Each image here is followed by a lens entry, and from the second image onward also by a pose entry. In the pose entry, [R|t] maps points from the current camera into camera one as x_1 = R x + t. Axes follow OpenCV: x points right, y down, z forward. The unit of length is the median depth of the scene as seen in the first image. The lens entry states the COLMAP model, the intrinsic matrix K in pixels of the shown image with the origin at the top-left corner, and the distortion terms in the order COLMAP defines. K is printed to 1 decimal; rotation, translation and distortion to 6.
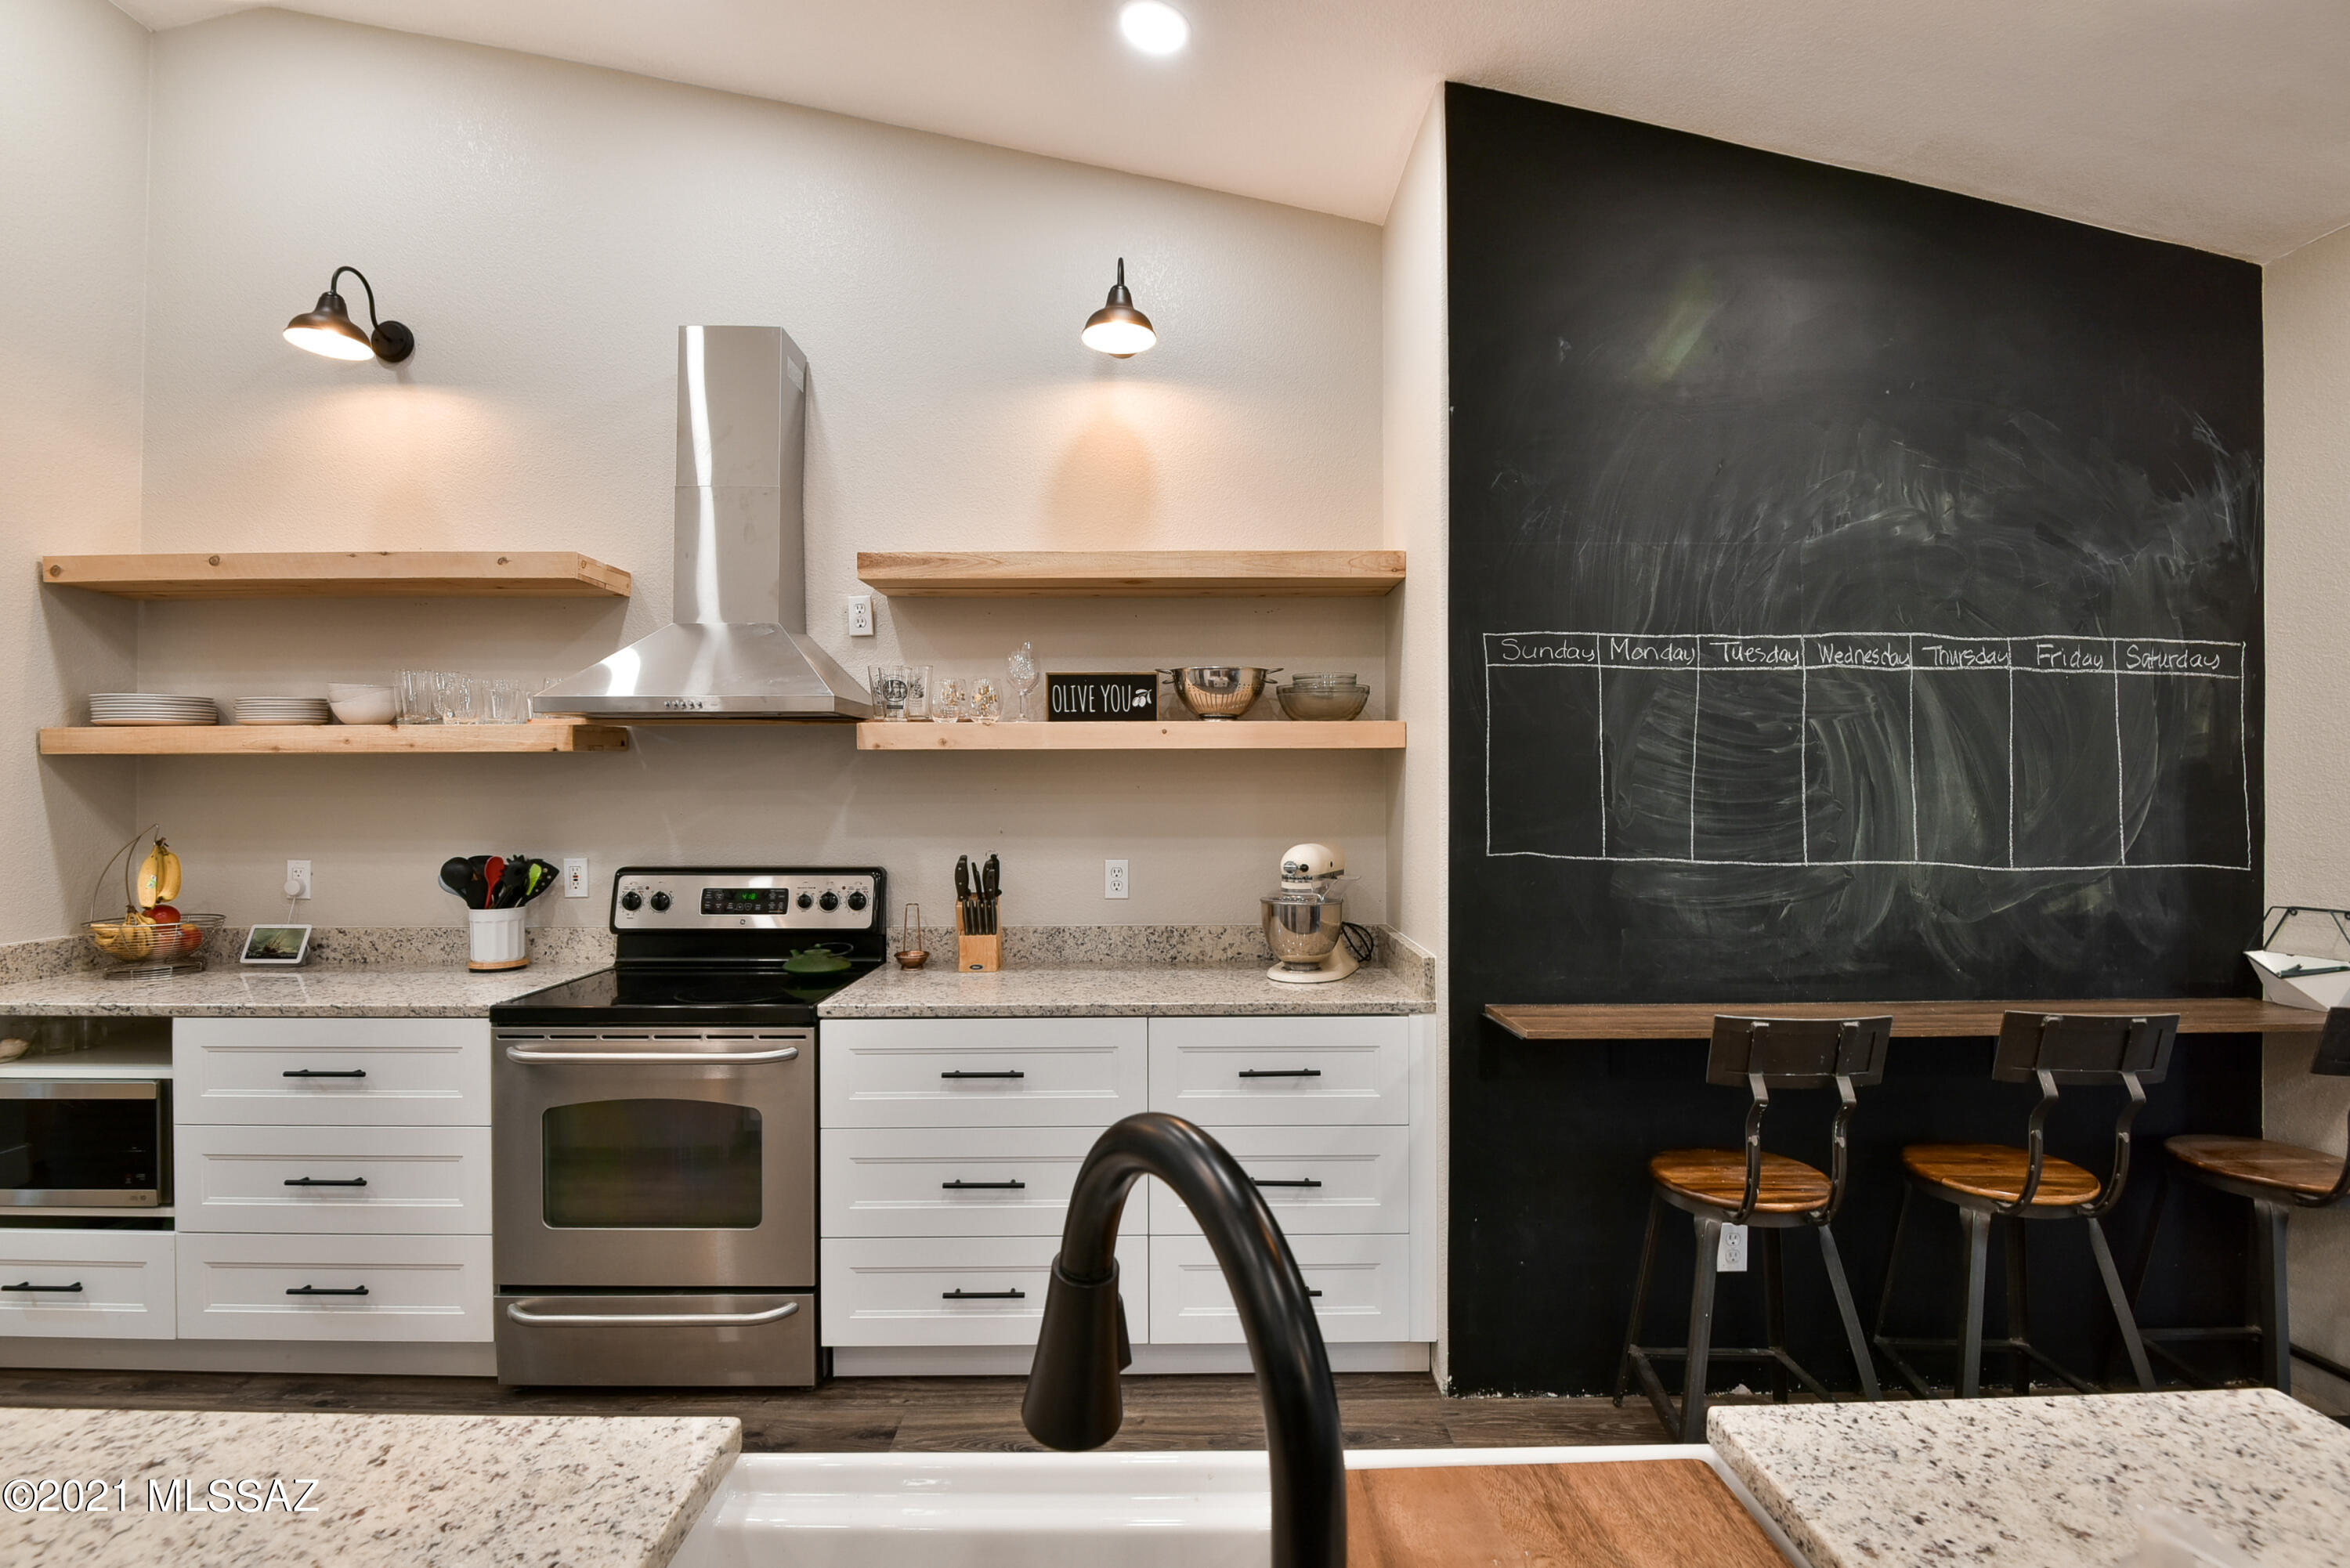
lens RADIAL K [[1076.8, 0, 1197.6], [0, 1076.8, 791.4], [0, 0, 1]] dist [-0.008819, -0.008858]
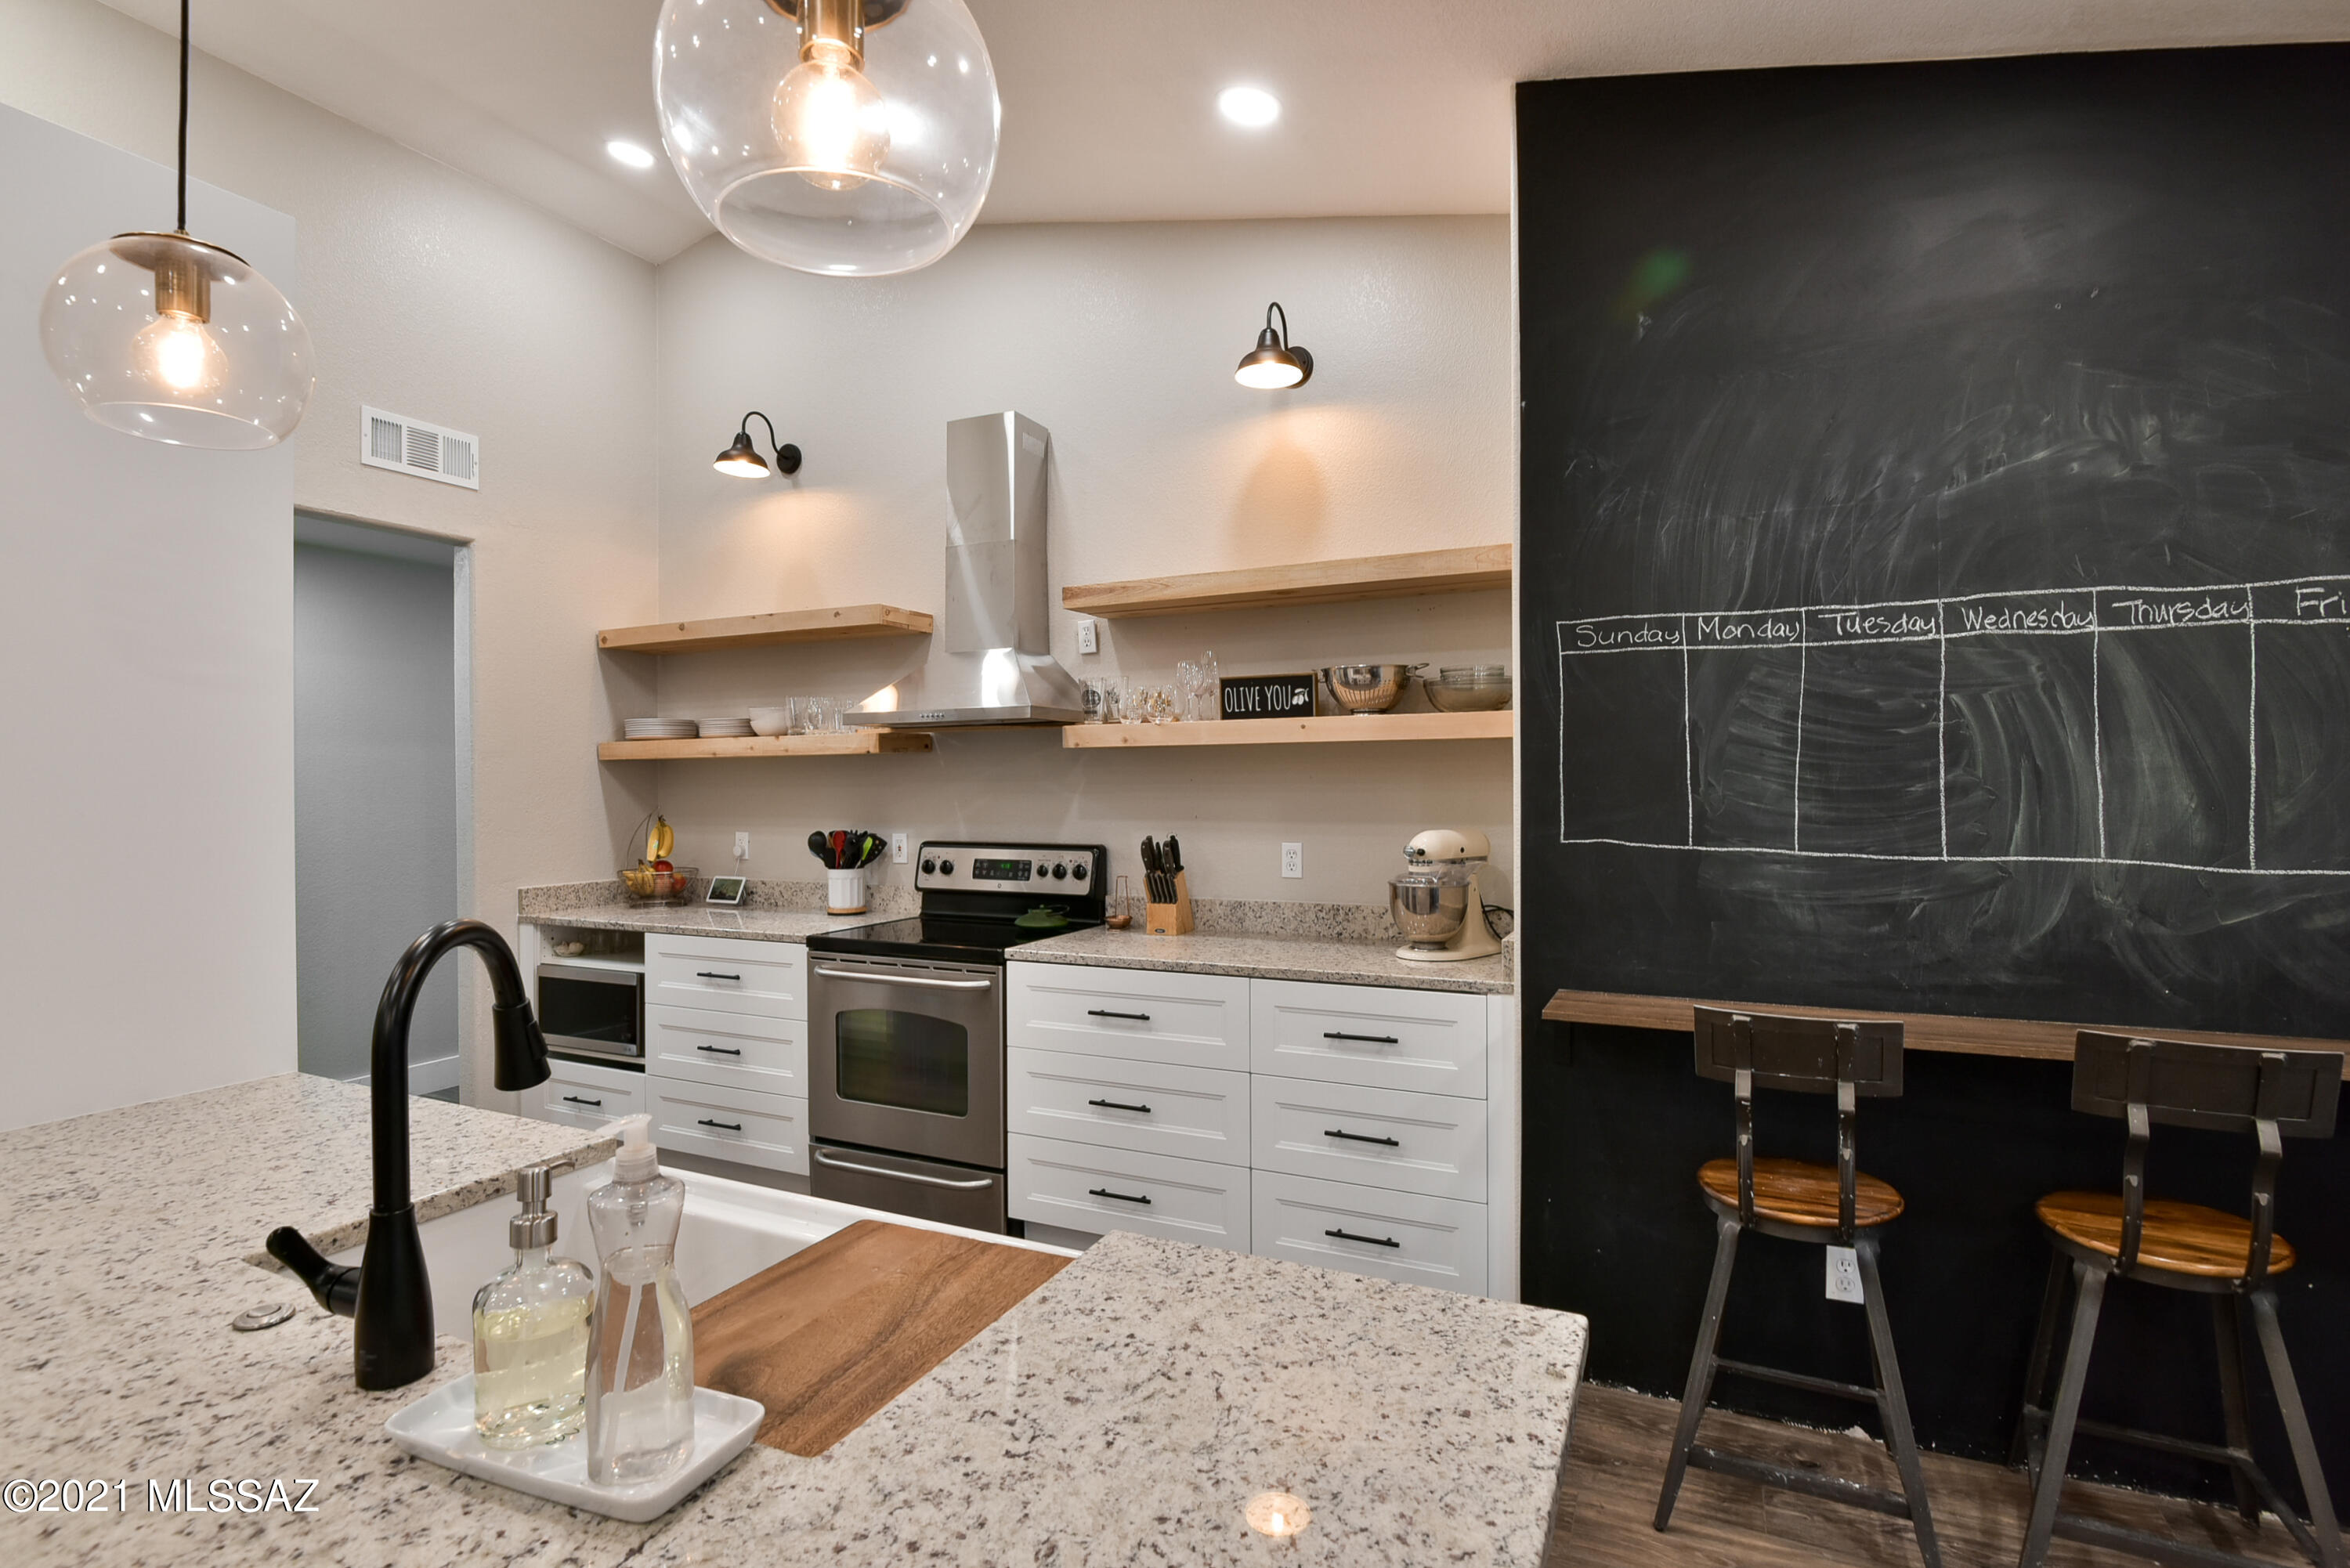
lens RADIAL K [[1101.8, 0, 1235.4], [0, 1101.8, 794.6], [0, 0, 1]] dist [-0.009247, -0.009778]
pose [[0.907356, 0.000154, -0.420362, 0.405788], [0.002813, 0.999975, 0.006438, 0.007394], [0.420353, -0.007024, 0.907333, -0.062089]]
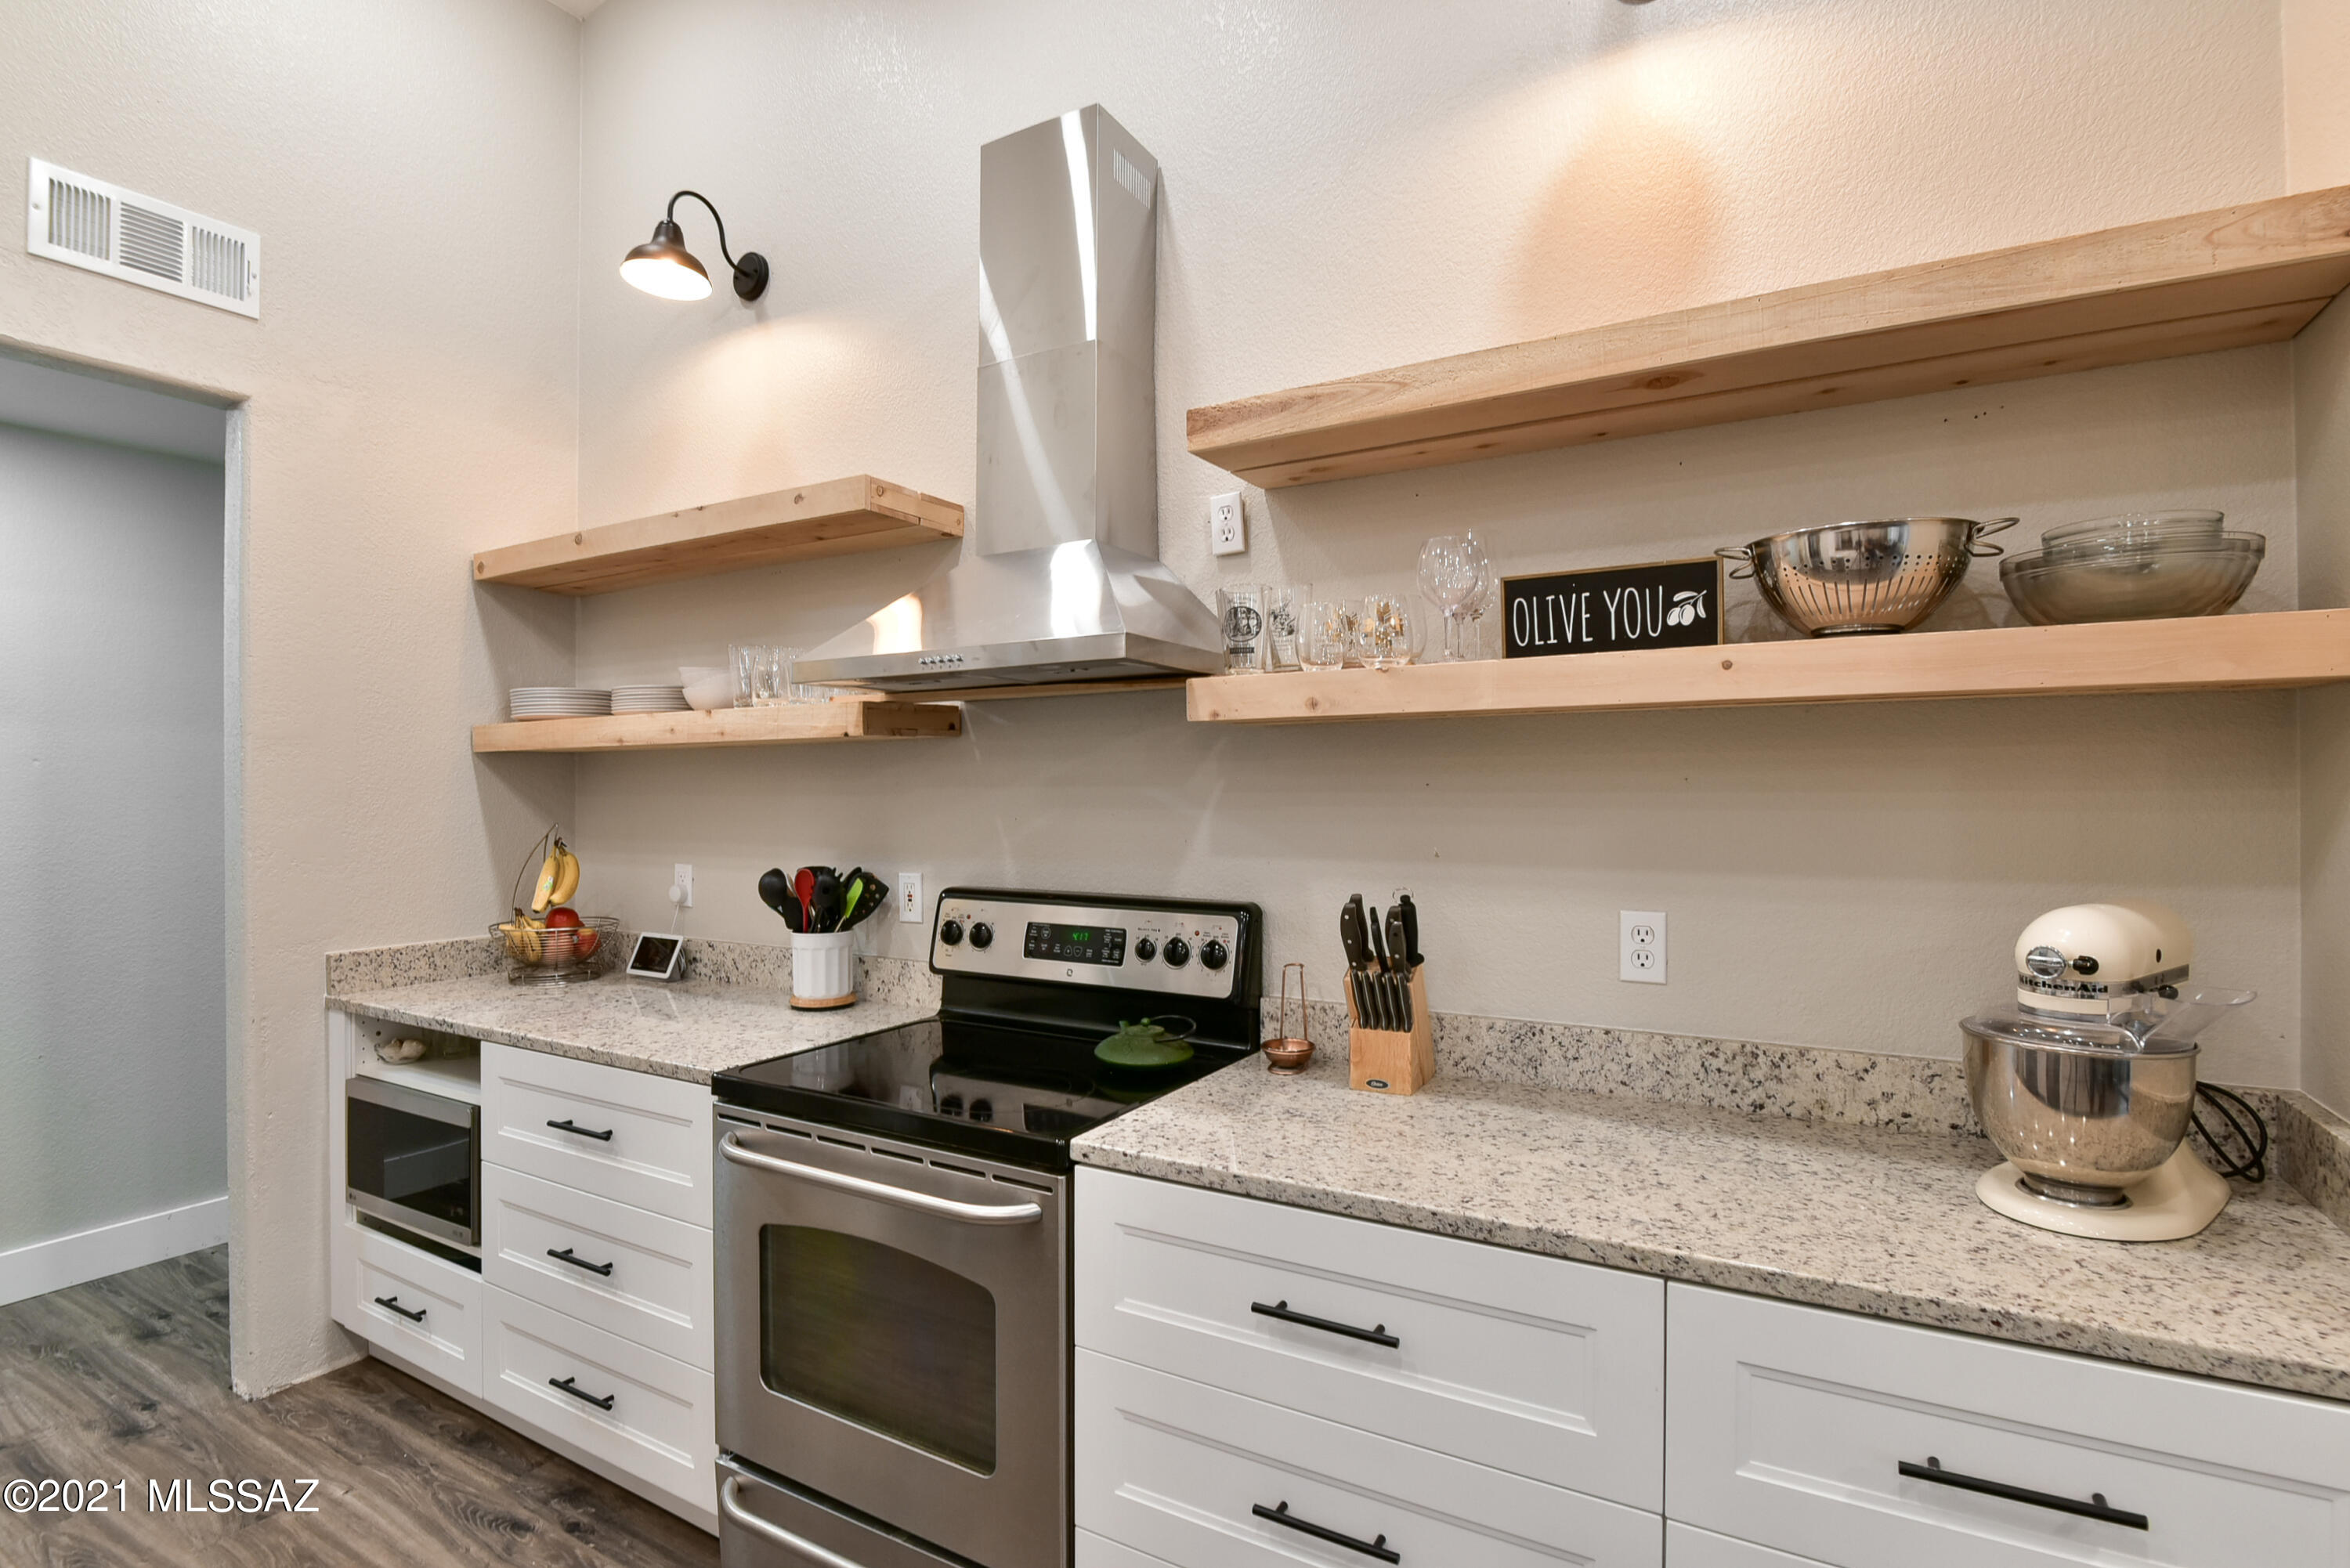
lens RADIAL K [[1076.8, 0, 1197.6], [0, 1076.8, 791.4], [0, 0, 1]] dist [-0.008819, -0.008858]
pose [[0.851743, -0.000685, -0.523960, 0.021814], [0.000016, 0.999999, -0.001280, 0.003323], [0.523960, 0.001082, 0.851742, 0.479794]]
